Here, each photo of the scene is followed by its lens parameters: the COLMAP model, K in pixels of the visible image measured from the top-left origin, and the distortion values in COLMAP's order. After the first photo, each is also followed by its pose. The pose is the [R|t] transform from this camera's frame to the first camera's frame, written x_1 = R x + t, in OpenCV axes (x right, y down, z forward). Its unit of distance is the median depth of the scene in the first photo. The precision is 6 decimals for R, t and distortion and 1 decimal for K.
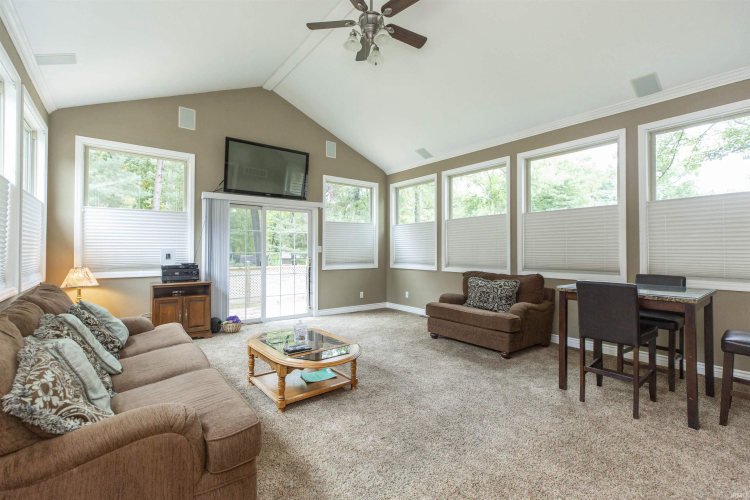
lens RADIAL K [[342.4, 0, 378.3], [0, 342.4, 250.5], [0, 0, 1]] dist [0.003859, 0.000519]
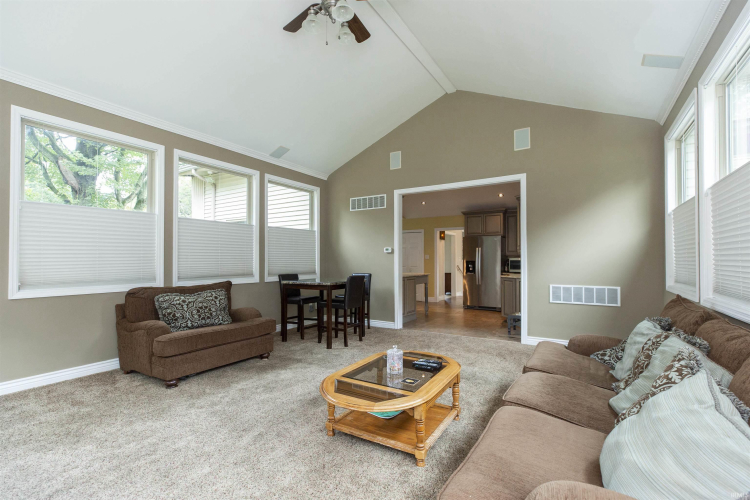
lens RADIAL K [[342.4, 0, 377.1], [0, 342.4, 255.7], [0, 0, 1]] dist [0.003859, 0.000519]
pose [[-0.344982, 0.000076, 0.938609, -0.724164], [-0.009624, 0.999947, -0.003618, -0.011130], [-0.938560, -0.010281, -0.344963, 0.981306]]
